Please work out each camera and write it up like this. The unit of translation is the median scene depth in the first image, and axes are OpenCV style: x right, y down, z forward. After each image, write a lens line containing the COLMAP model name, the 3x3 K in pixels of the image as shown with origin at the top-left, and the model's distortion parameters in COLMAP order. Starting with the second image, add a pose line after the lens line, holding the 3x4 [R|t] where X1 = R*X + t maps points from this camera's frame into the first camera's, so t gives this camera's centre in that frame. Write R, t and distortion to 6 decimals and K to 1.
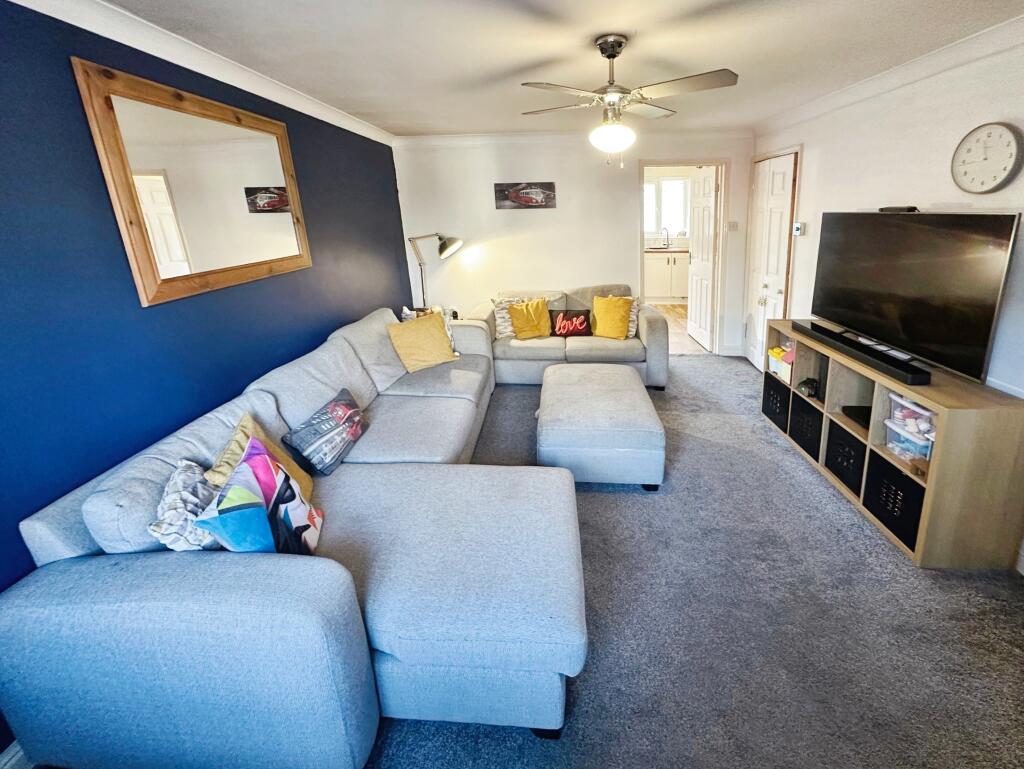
lens RADIAL K [[414.0, 0, 512.0], [0, 414.0, 384.5], [0, 0, 1]] dist [-0.000586, -0.000105]
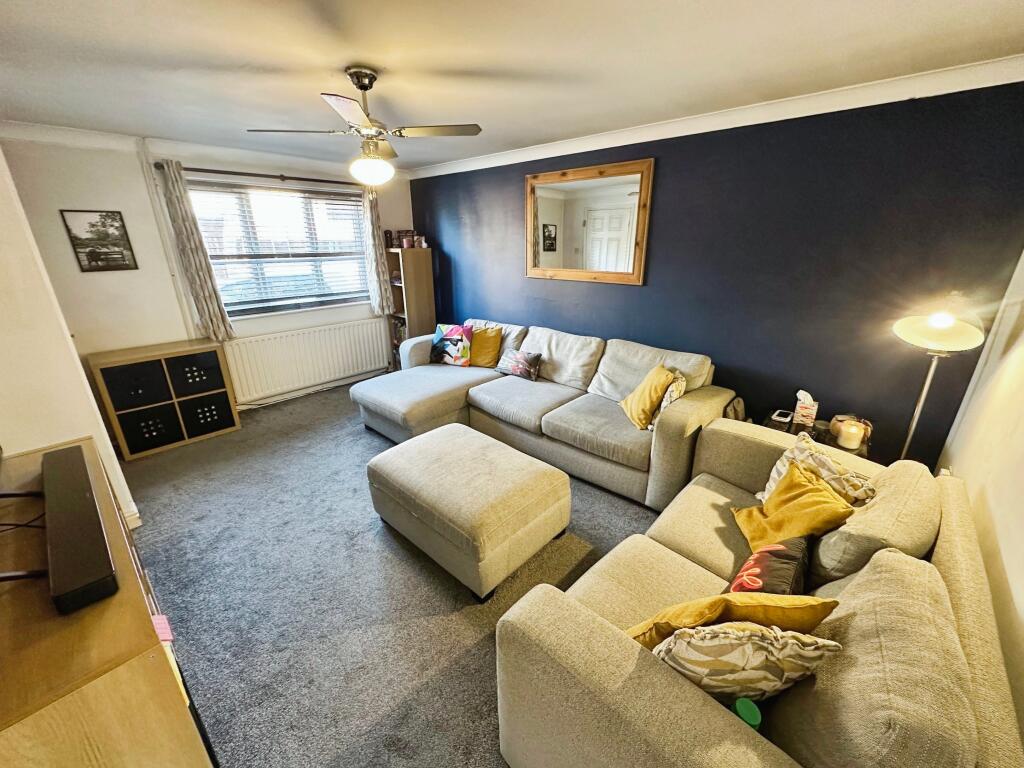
lens RADIAL K [[414.0, 0, 512.0], [0, 414.0, 384.0], [0, 0, 1]] dist [-0.000586, -0.000105]
pose [[-0.608067, 0.282338, -0.741984, 0.777410], [-0.298221, 0.784938, 0.543080, -0.661282], [0.735744, 0.551504, -0.393095, 1.555042]]
